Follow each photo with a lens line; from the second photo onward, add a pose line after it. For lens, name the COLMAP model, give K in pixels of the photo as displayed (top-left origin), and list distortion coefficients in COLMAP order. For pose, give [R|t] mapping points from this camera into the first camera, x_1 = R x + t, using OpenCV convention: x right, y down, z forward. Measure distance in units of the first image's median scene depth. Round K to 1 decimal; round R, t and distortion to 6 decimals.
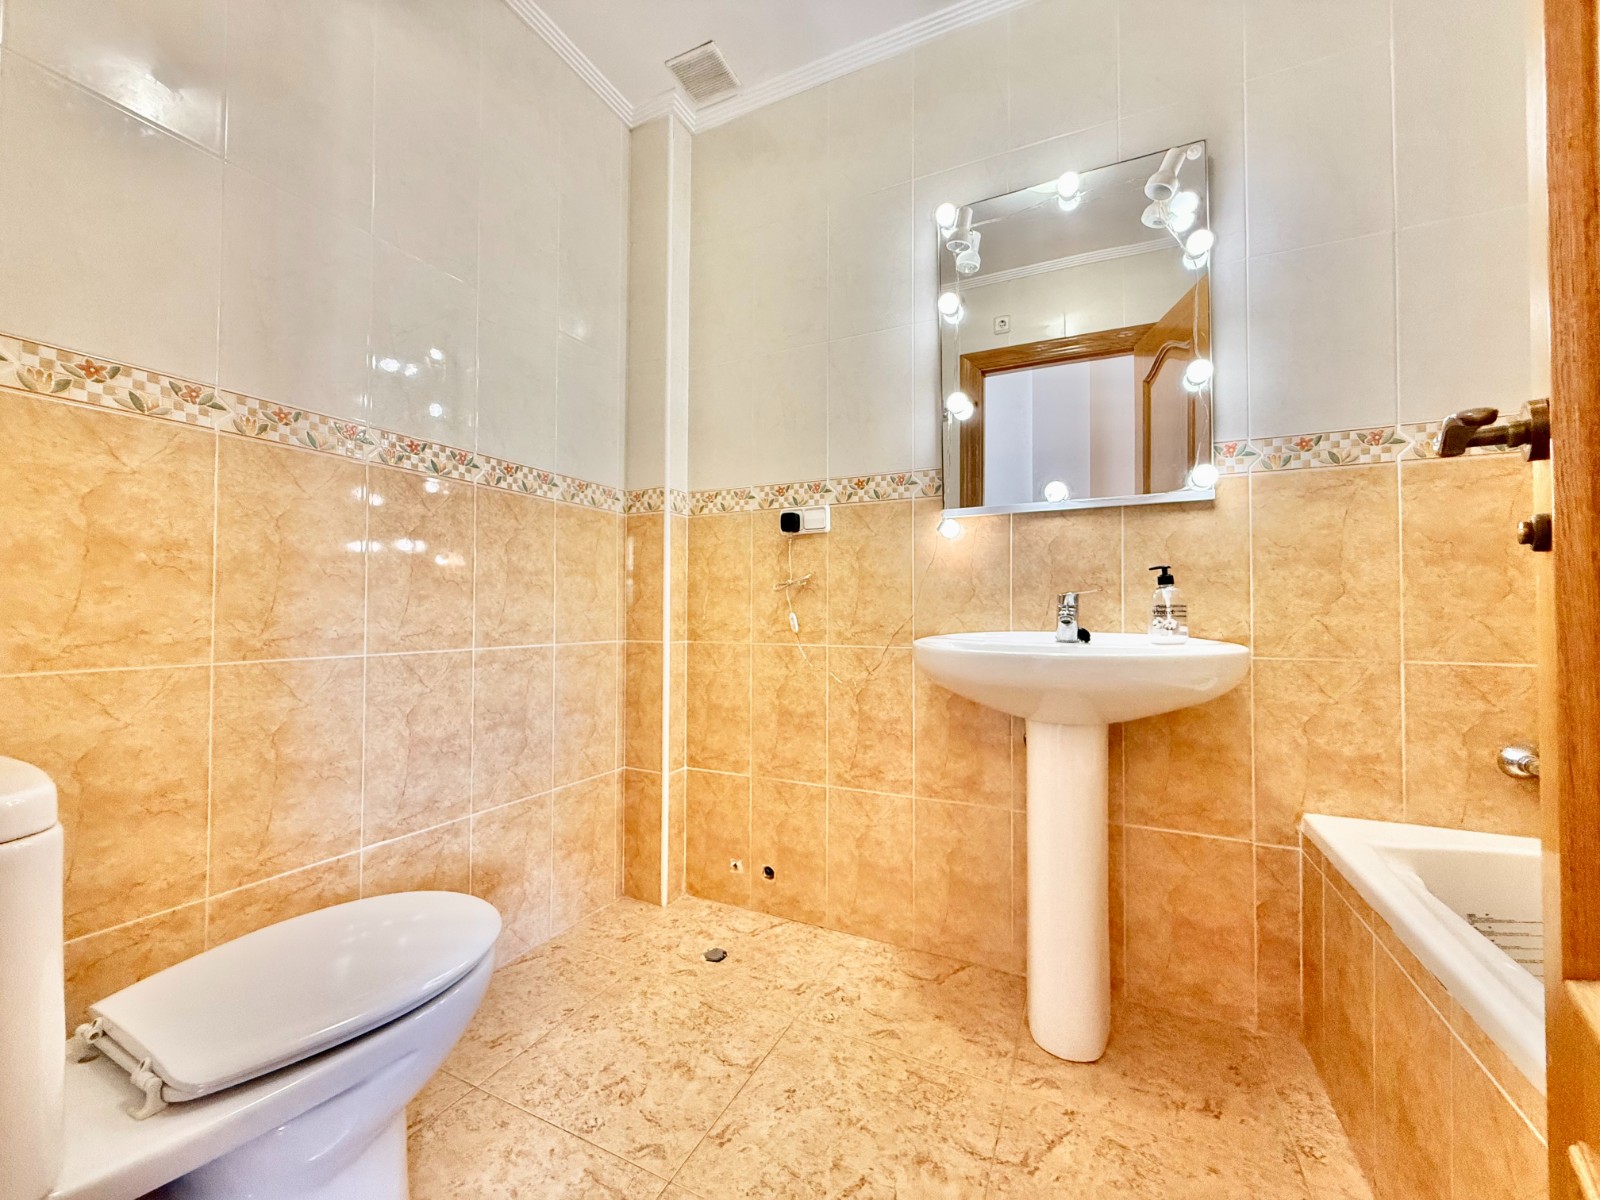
lens RADIAL K [[639.6, 0, 791.9], [0, 639.6, 600.1], [0, 0, 1]] dist [0.001652, 0.000147]
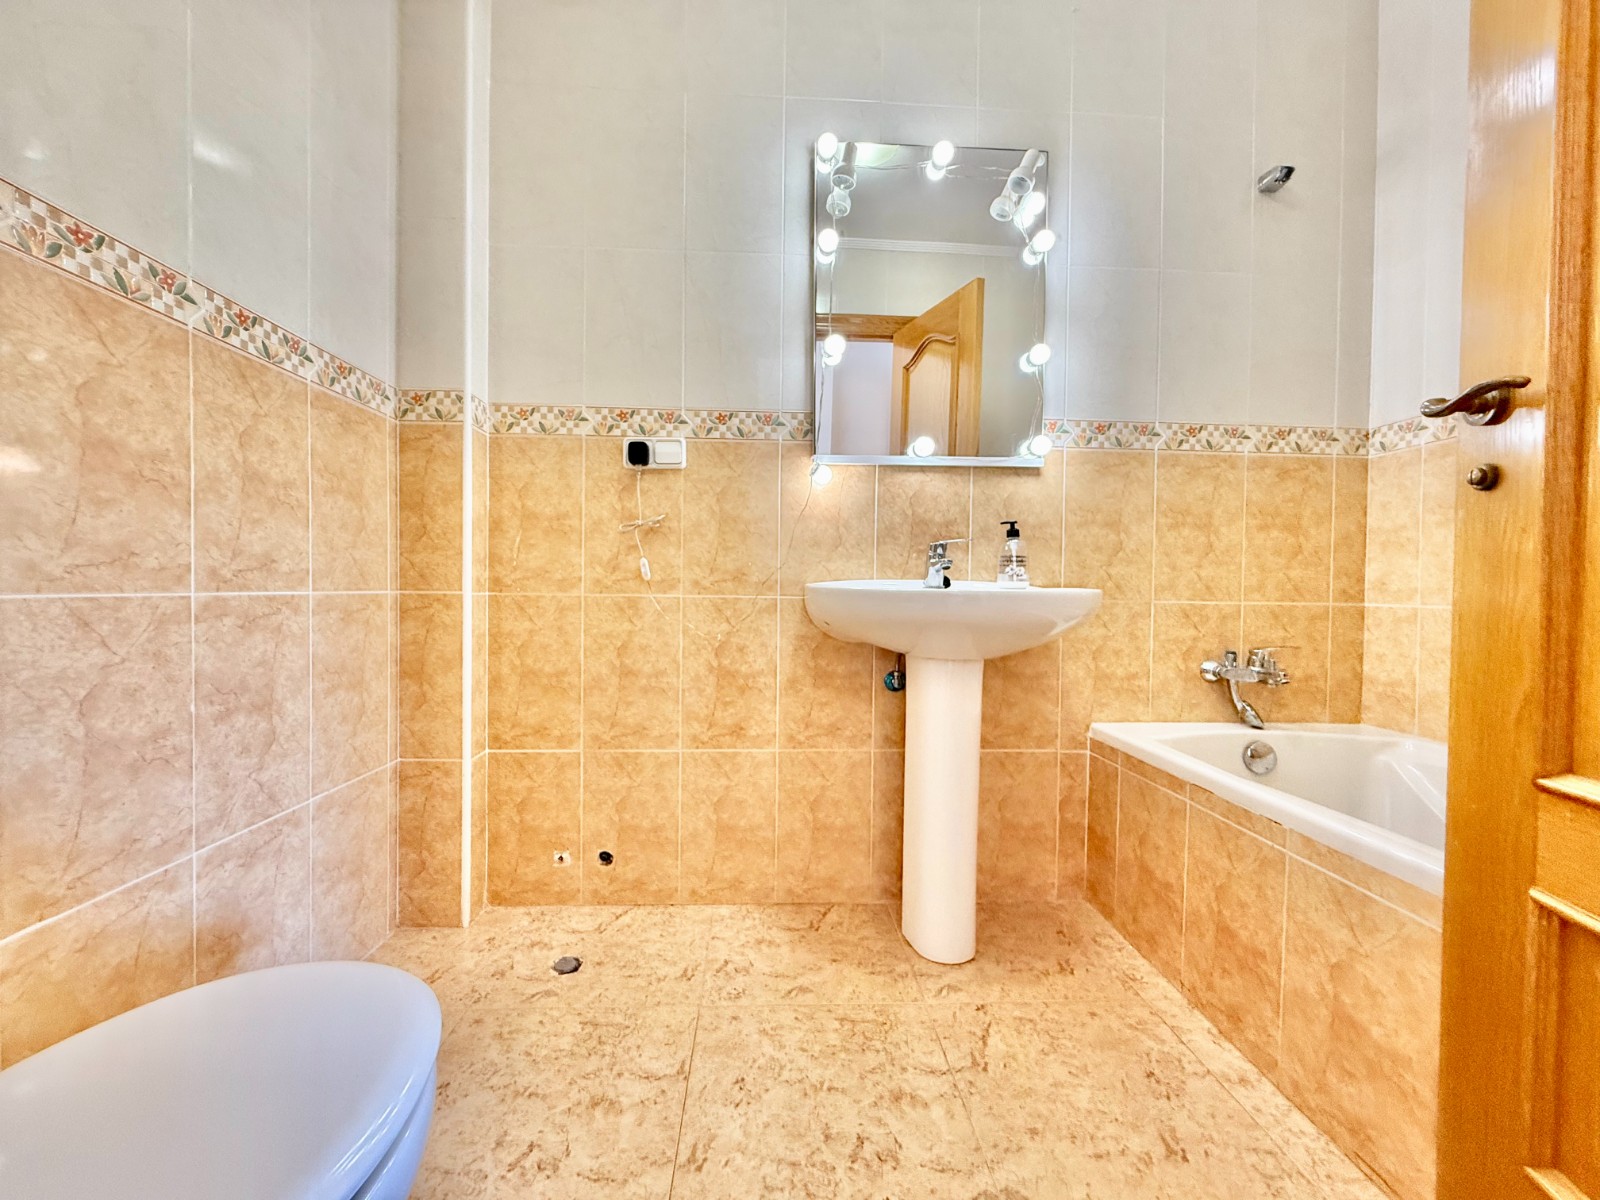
lens RADIAL K [[639.6, 0, 791.9], [0, 639.6, 600.1], [0, 0, 1]] dist [0.001652, 0.000147]
pose [[0.876428, -0.000836, 0.481533, -0.260611], [-0.019604, 0.999108, 0.037415, 0.043722], [-0.481134, -0.042231, 0.875629, 0.149947]]
